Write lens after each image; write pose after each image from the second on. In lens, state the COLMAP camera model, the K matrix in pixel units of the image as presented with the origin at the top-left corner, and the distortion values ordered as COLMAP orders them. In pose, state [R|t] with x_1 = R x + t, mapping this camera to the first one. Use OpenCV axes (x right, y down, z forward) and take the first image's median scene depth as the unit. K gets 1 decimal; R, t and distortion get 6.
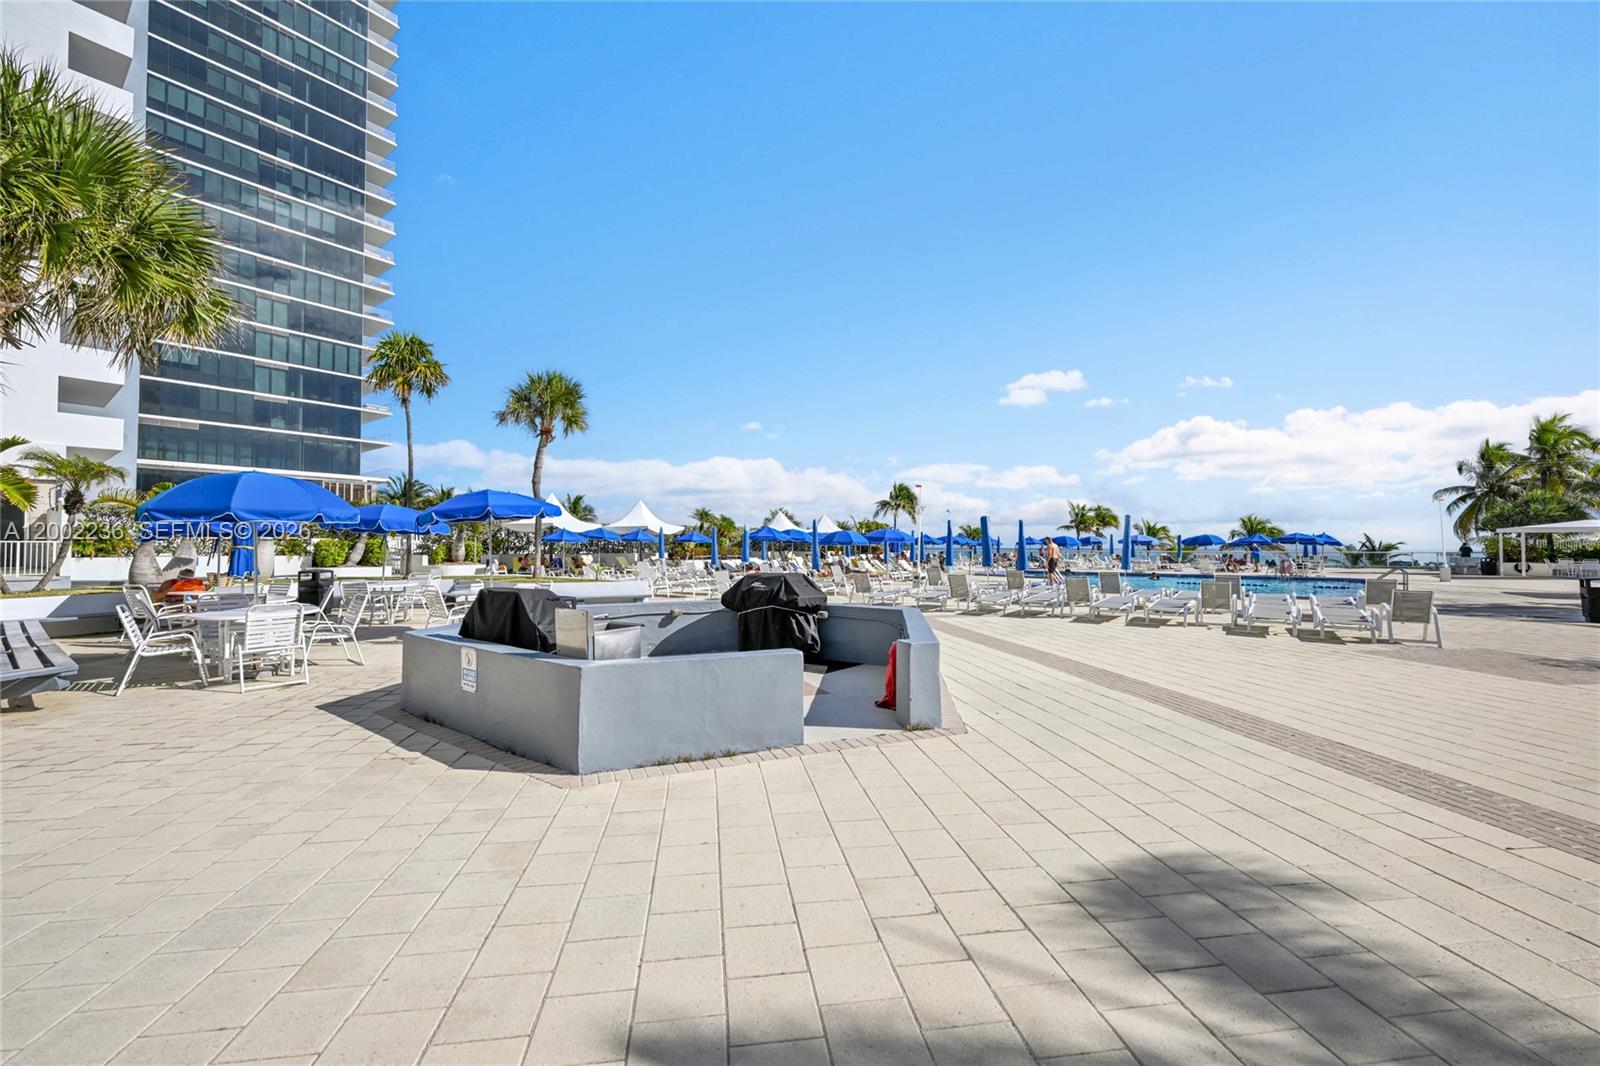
lens RADIAL K [[658.7, 0, 800.0], [0, 658.7, 533.0], [0, 0, 1]] dist [0.000215, 0.000042]
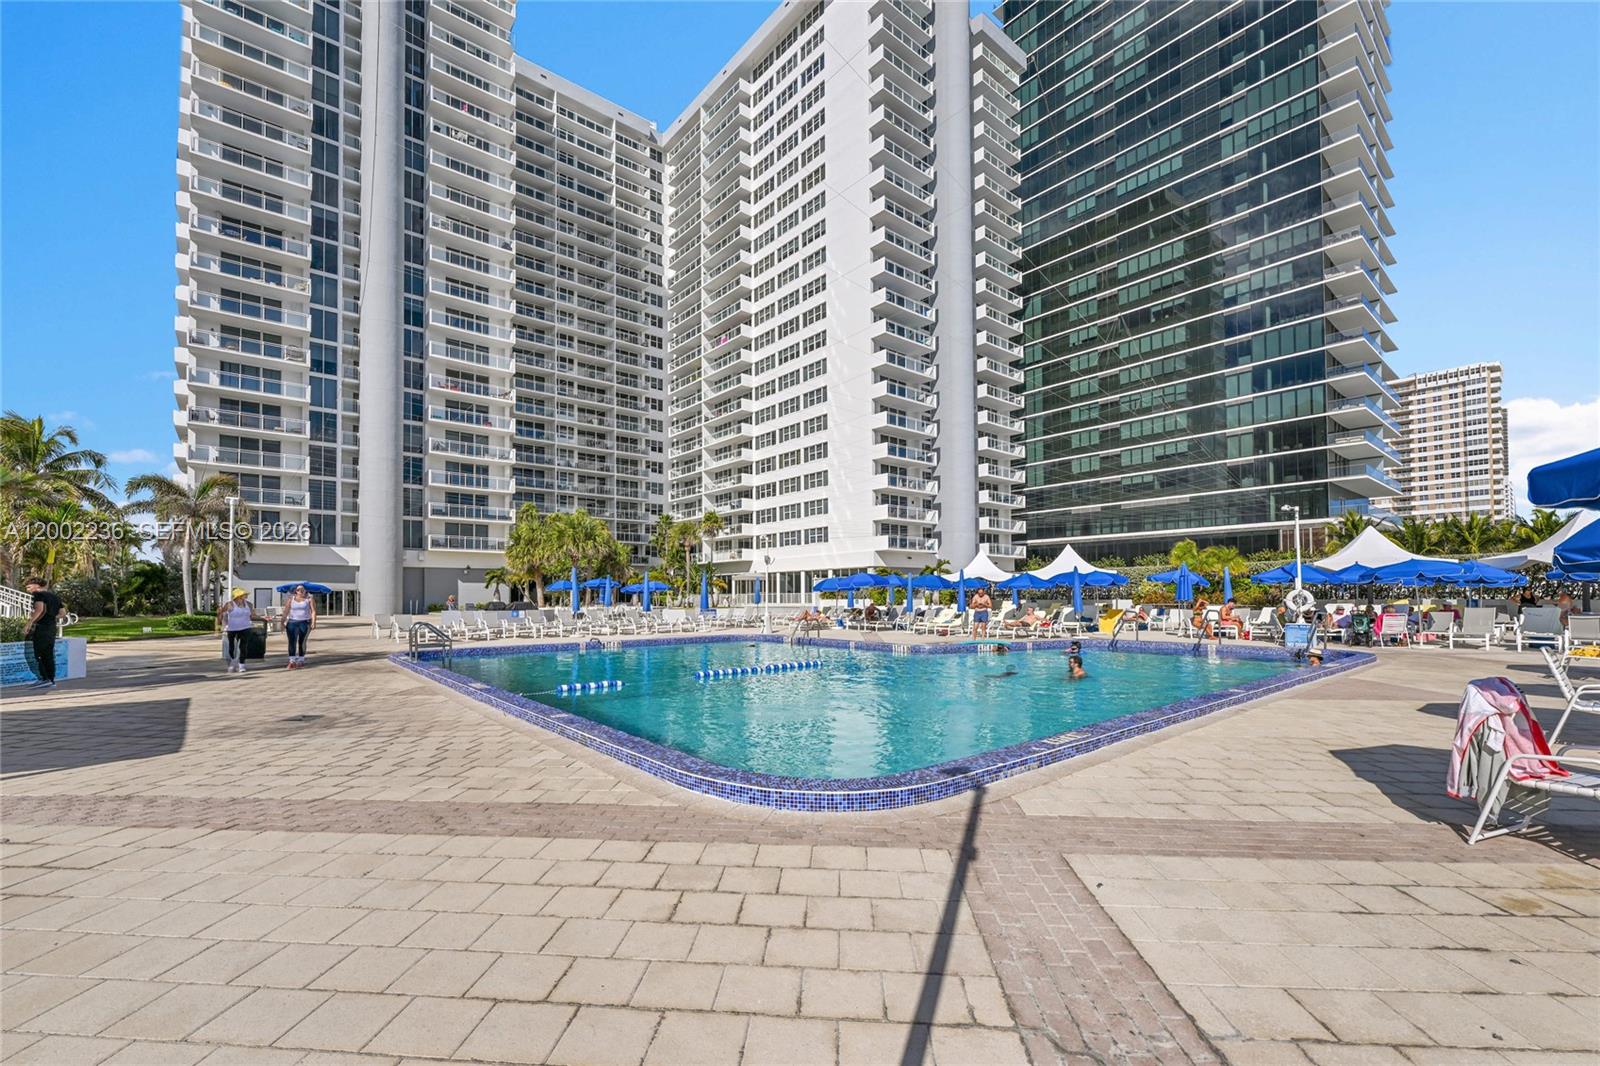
lens RADIAL K [[639.0, 0, 798.8], [0, 639.0, 585.9], [0, 0, 1]] dist [-0.000072, -0.000013]
pose [[-0.235975, -0.012597, -0.971678, 0.419788], [0.026938, 0.999447, -0.019499, 0.007943], [0.971386, -0.030776, -0.235505, 0.506320]]
